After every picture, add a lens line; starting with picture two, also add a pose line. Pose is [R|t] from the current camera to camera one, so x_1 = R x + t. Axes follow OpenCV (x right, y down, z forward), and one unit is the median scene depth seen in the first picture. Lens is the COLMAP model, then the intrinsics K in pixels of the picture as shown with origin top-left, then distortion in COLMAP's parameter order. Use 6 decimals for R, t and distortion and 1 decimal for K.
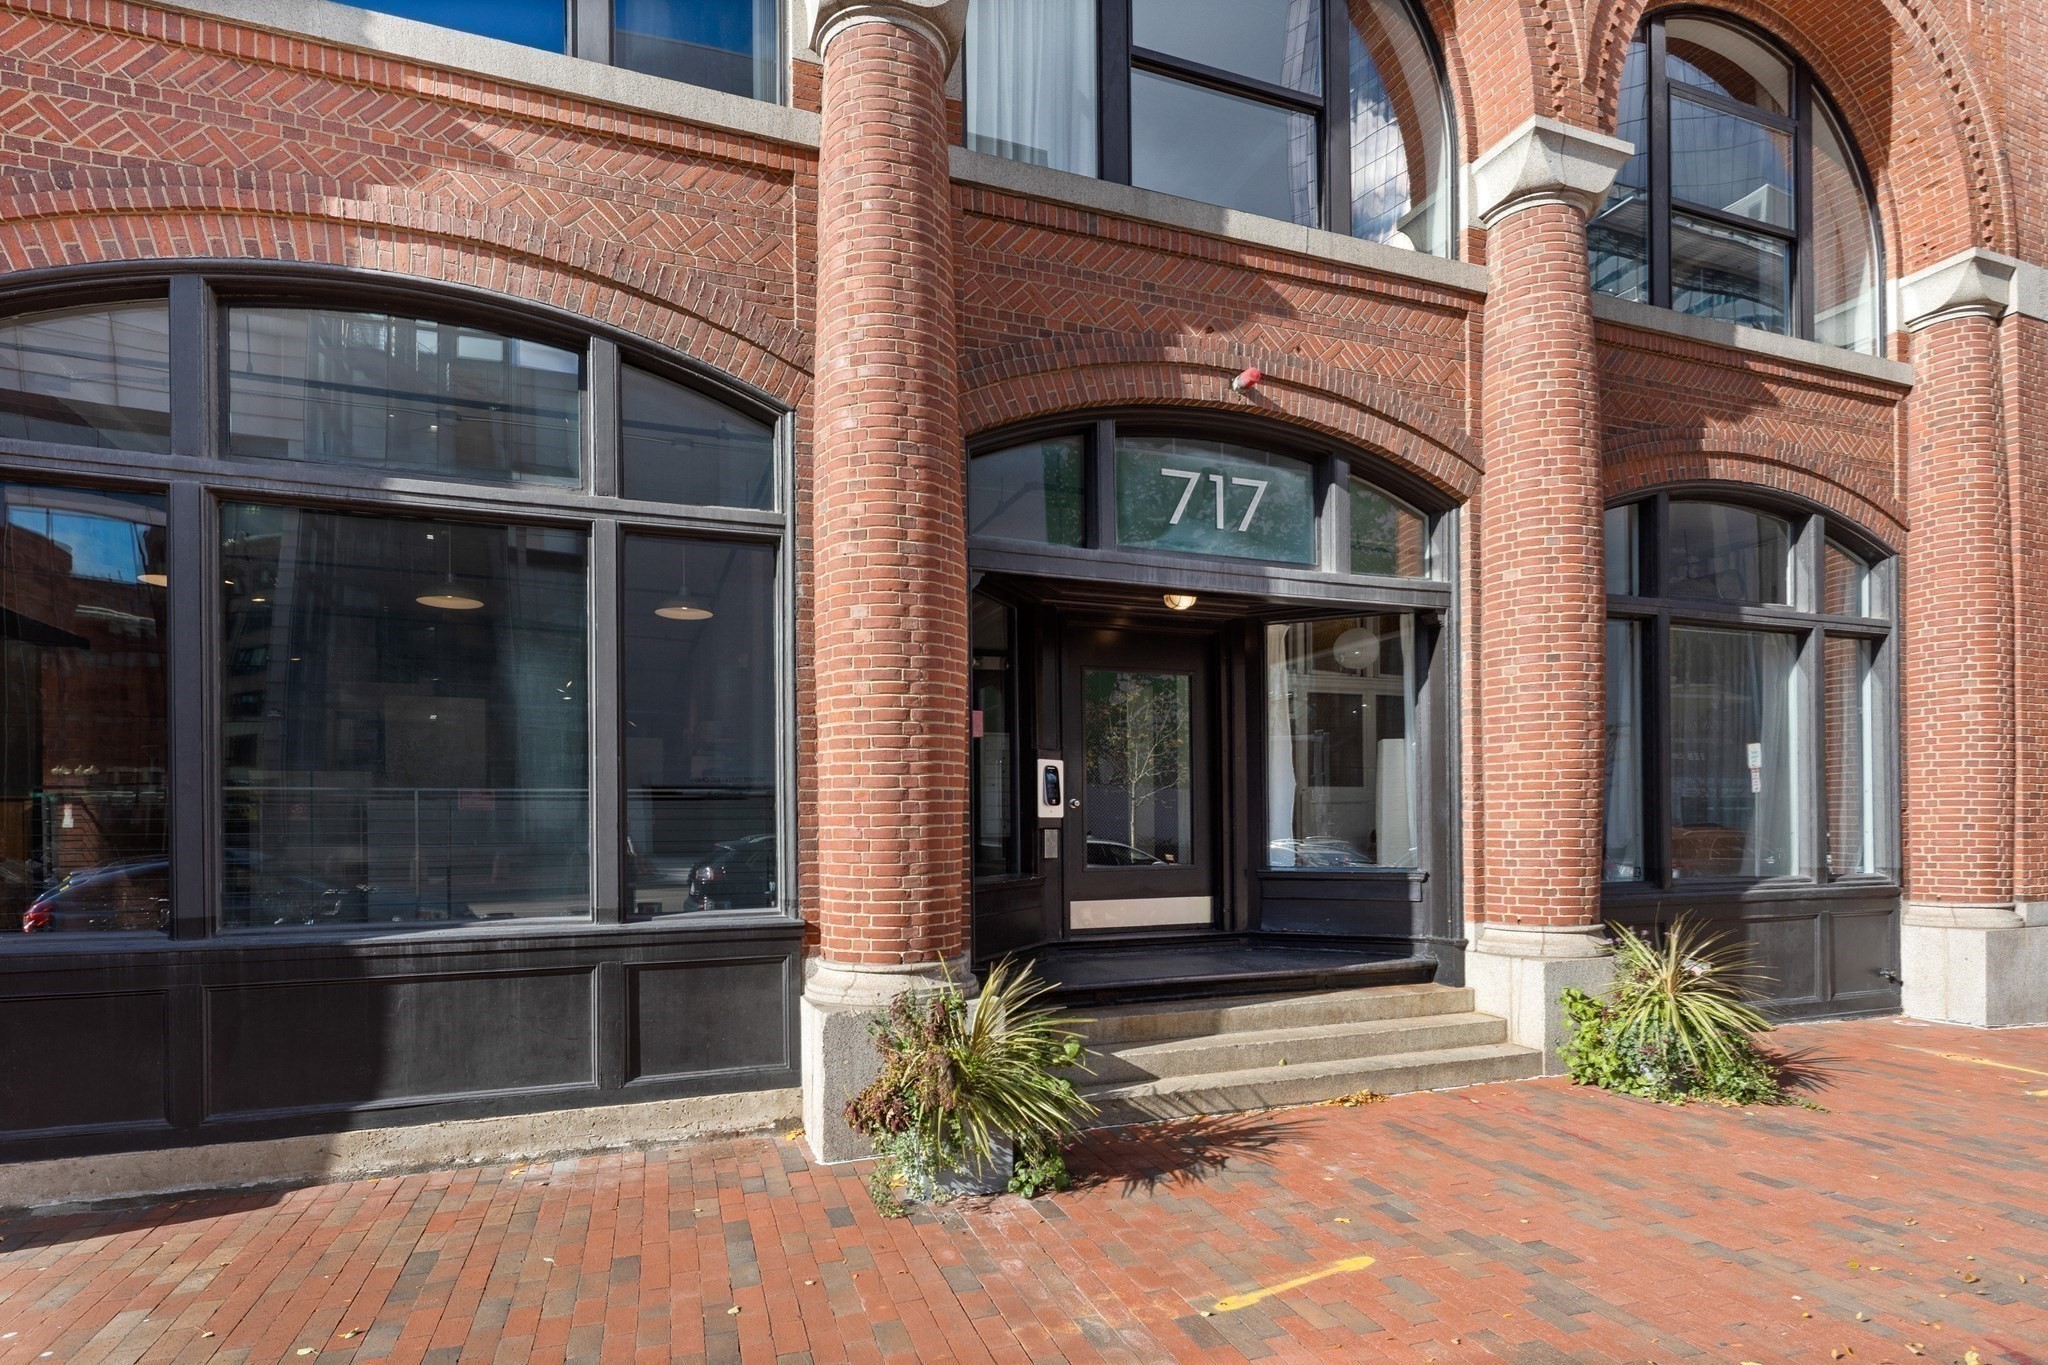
lens RADIAL K [[1007.2, 0, 1148.2], [0, 1007.2, 830.4], [0, 0, 1]] dist [0.000788, -0.000434]
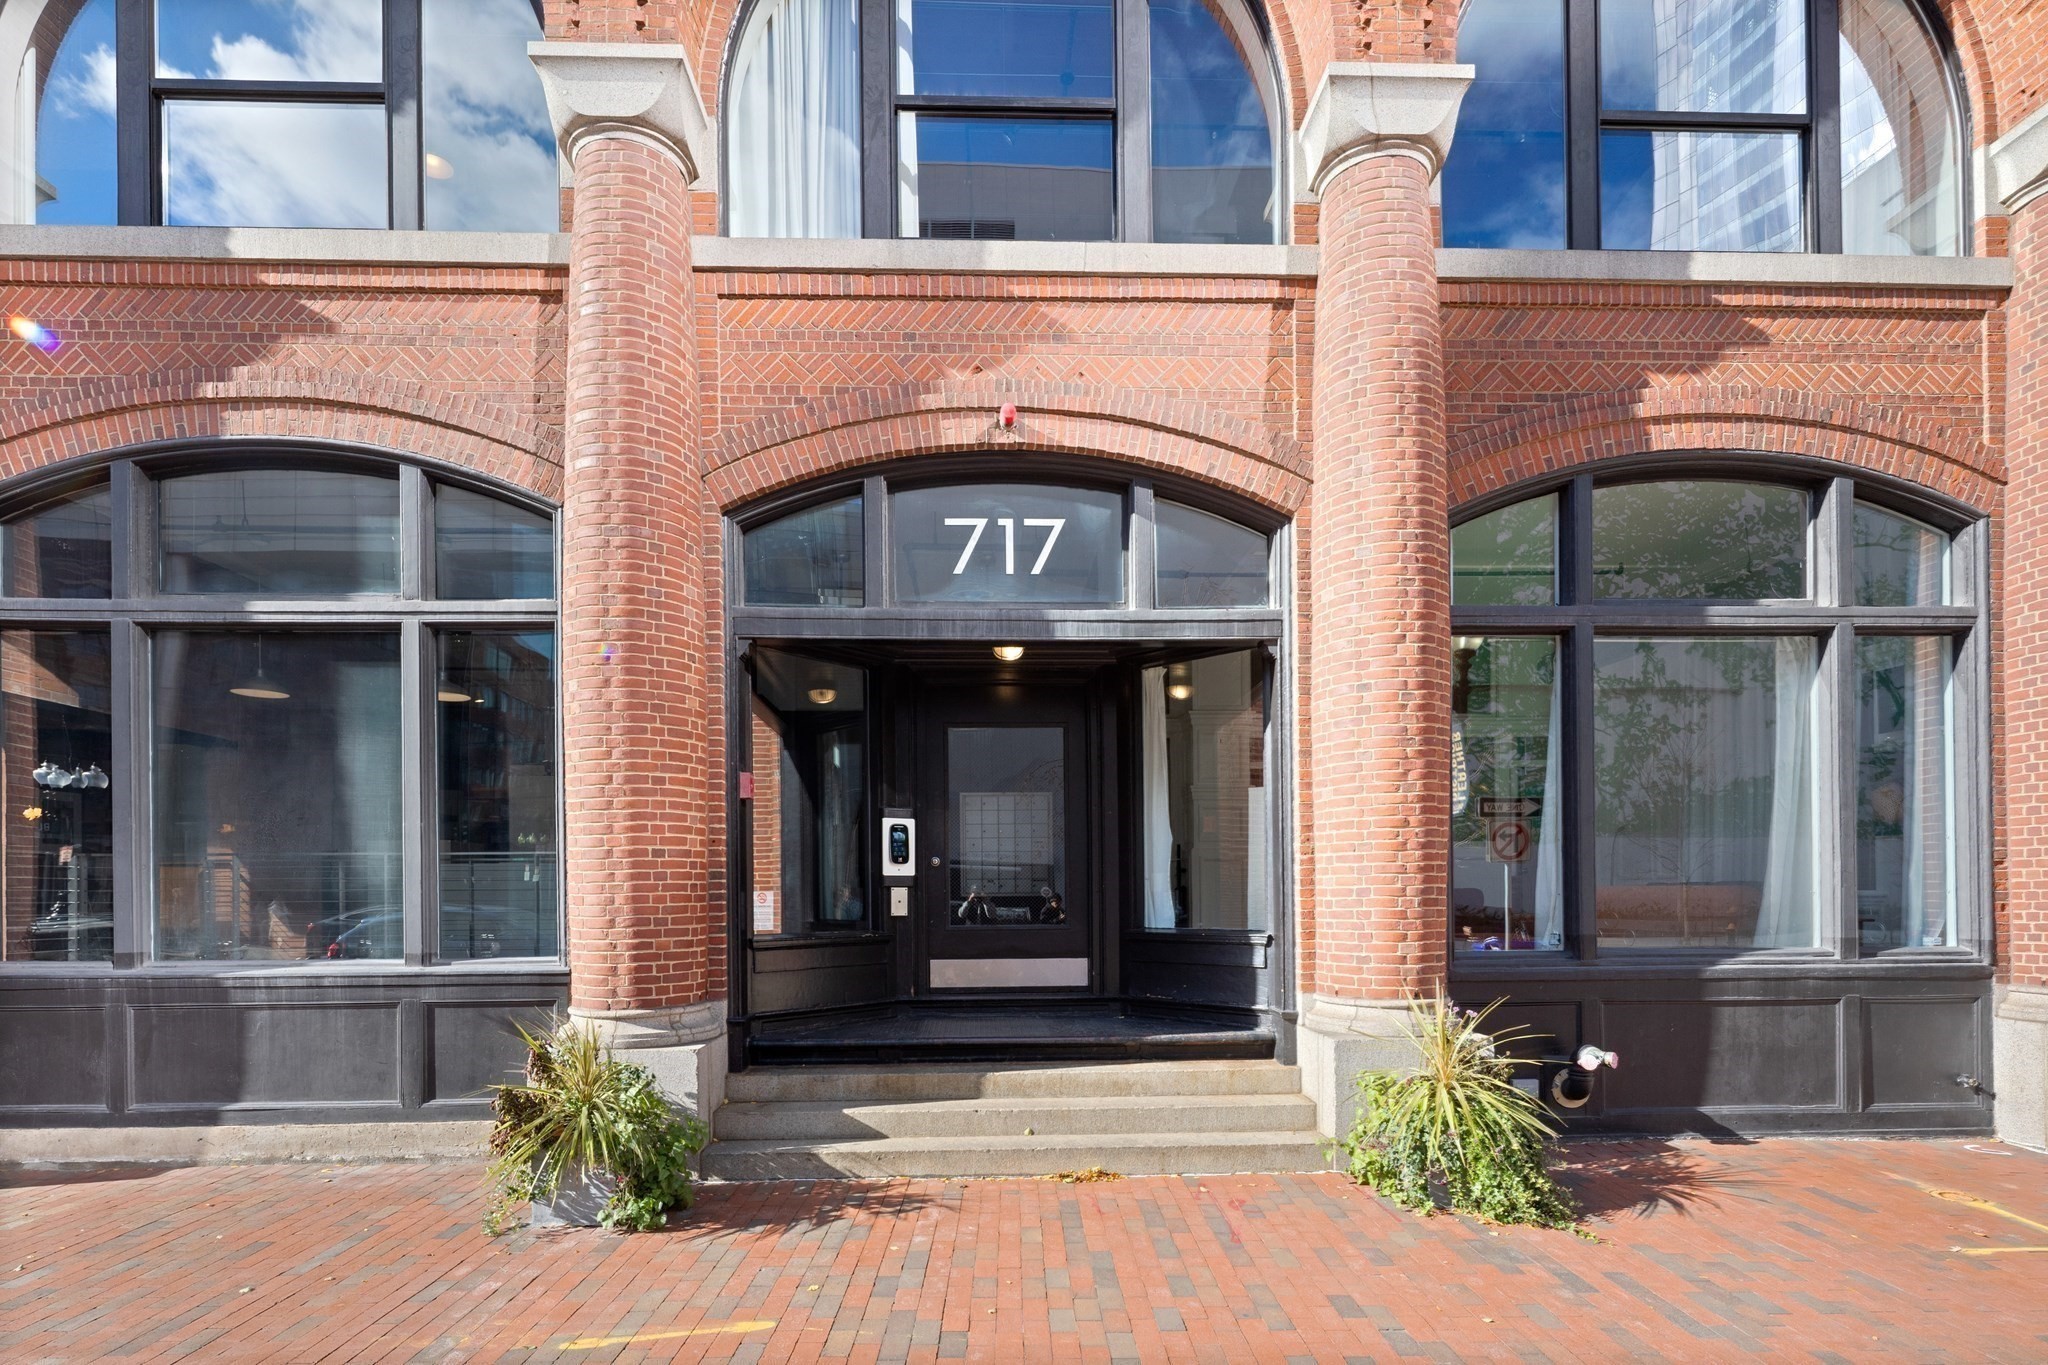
lens RADIAL K [[1039.8, 0, 1088.6], [0, 1039.8, 896.3], [0, 0, 1]] dist [0.001035, -0.001199]
pose [[0.948625, 0.002620, -0.316392, 0.450557], [-0.001757, 0.999994, 0.003015, 0.004741], [0.316398, -0.002304, 0.948624, 0.080504]]
